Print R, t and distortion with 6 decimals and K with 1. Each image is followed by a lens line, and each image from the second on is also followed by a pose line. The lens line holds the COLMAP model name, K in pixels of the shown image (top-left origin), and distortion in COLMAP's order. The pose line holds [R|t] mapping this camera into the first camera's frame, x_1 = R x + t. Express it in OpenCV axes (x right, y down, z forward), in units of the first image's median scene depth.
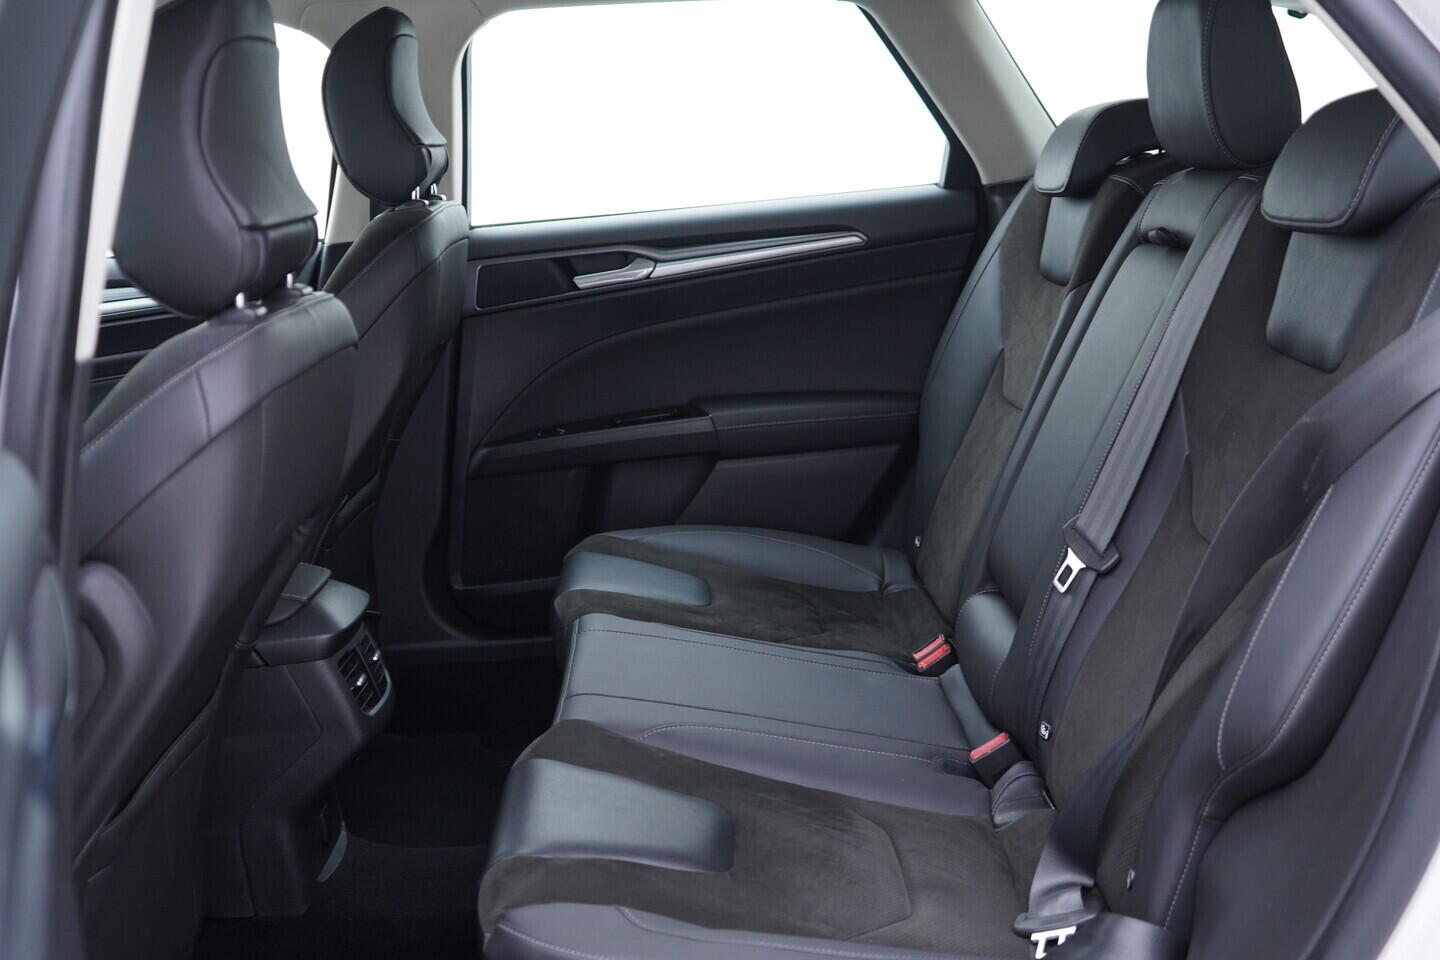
lens RADIAL K [[1462.5, 0, 715.6], [0, 1462.5, 525.4], [0, 0, 1]] dist [0.007521, 0.000000]
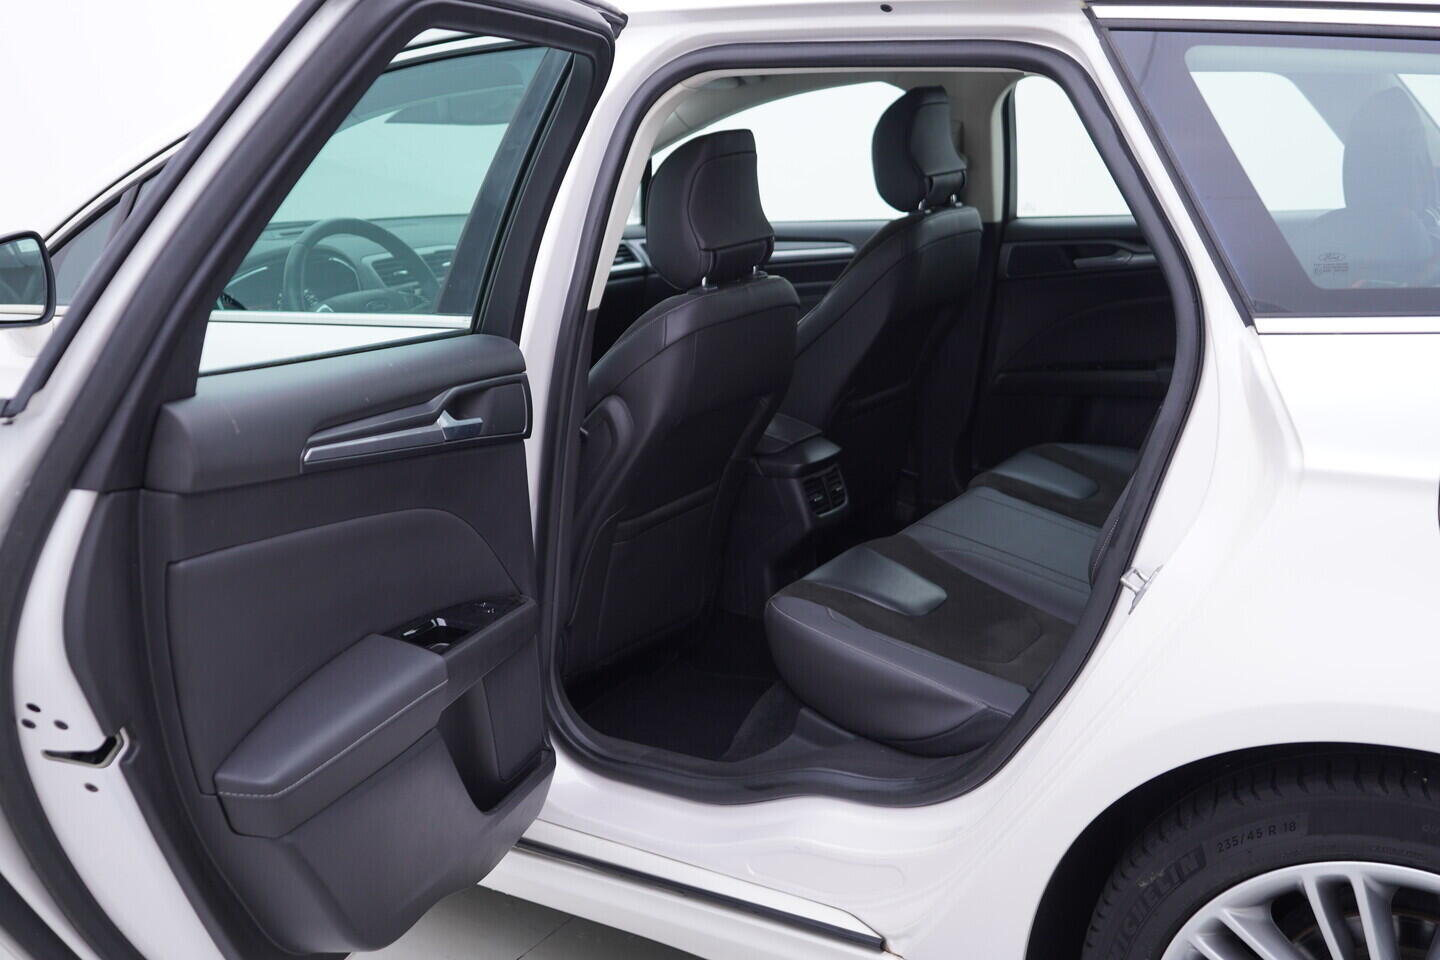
lens RADIAL K [[1462.5, 0, 716.4], [0, 1462.5, 478.8], [0, 0, 1]] dist [0.007521, 0.000000]
pose [[0.829871, 0.163856, -0.533352, 0.574537], [-0.148965, 0.986274, 0.071219, -0.017893], [0.537702, 0.020348, 0.842890, -0.507420]]
